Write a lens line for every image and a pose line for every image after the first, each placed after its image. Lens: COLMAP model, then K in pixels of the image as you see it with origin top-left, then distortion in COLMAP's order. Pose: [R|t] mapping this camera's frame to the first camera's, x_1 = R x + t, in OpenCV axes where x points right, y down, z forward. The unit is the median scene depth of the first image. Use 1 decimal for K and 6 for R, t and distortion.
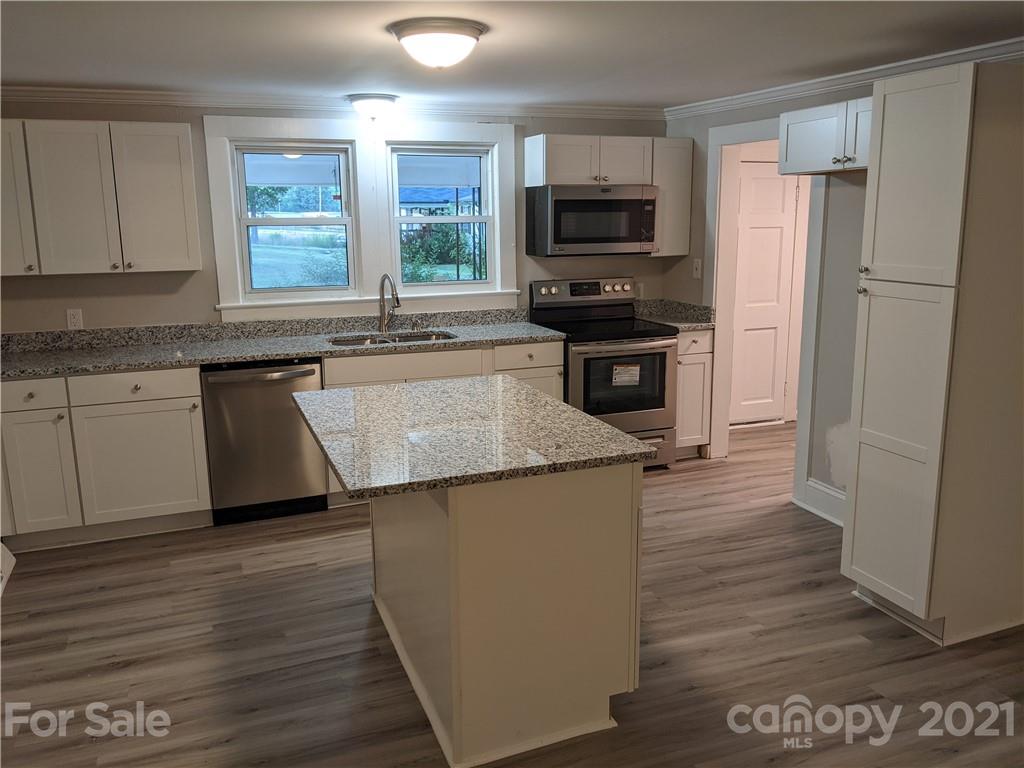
lens RADIAL K [[814.2, 0, 513.9], [0, 814.2, 385.7], [0, 0, 1]] dist [0.034259, -0.063026]
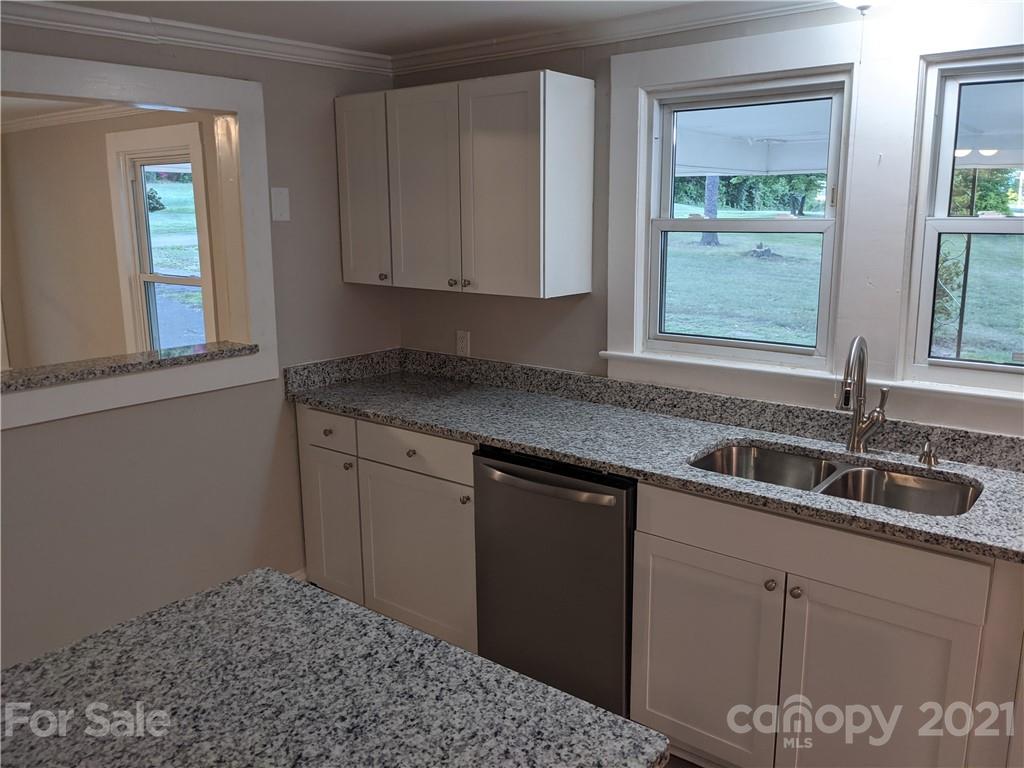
lens RADIAL K [[814.2, 0, 514.2], [0, 814.2, 374.0], [0, 0, 1]] dist [0.034259, -0.063026]
pose [[0.514611, 0.173243, -0.839739, 0.138080], [-0.179183, 0.979480, 0.092265, -0.117313], [0.838492, 0.102986, 0.535093, 0.544660]]
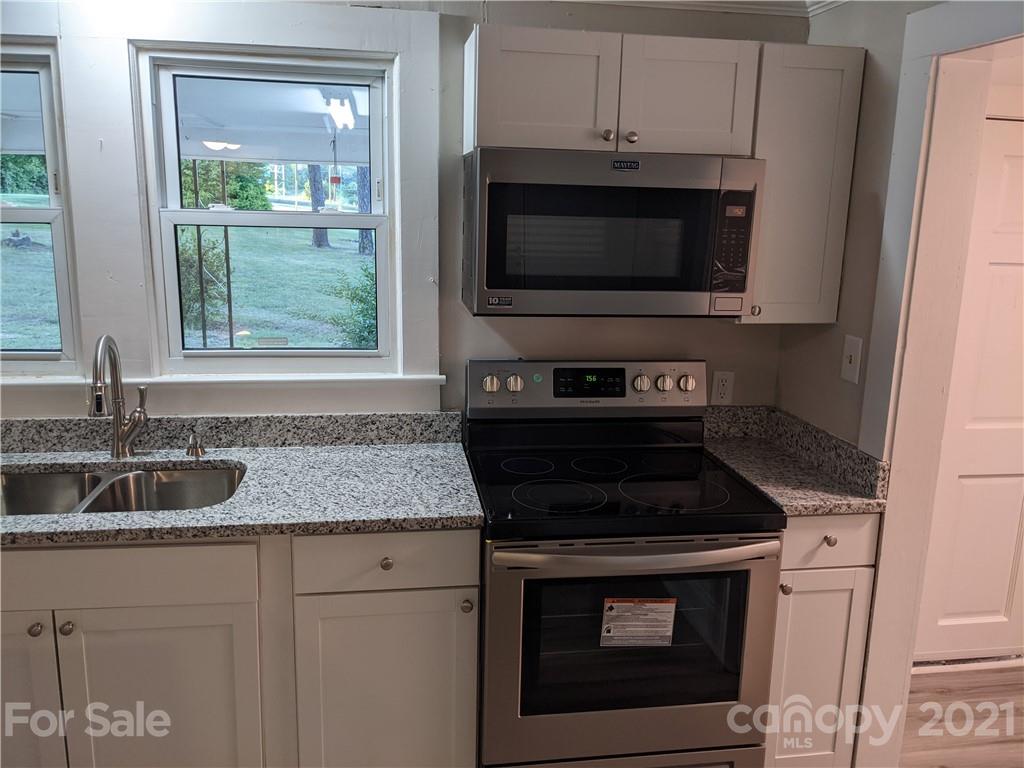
lens RADIAL K [[814.2, 0, 516.6], [0, 814.2, 377.7], [0, 0, 1]] dist [0.034259, -0.063026]
pose [[0.976422, 0.077797, -0.201363, 0.146934], [-0.078845, 0.996883, 0.002826, -0.126388], [0.200955, 0.013117, 0.979513, 0.574302]]
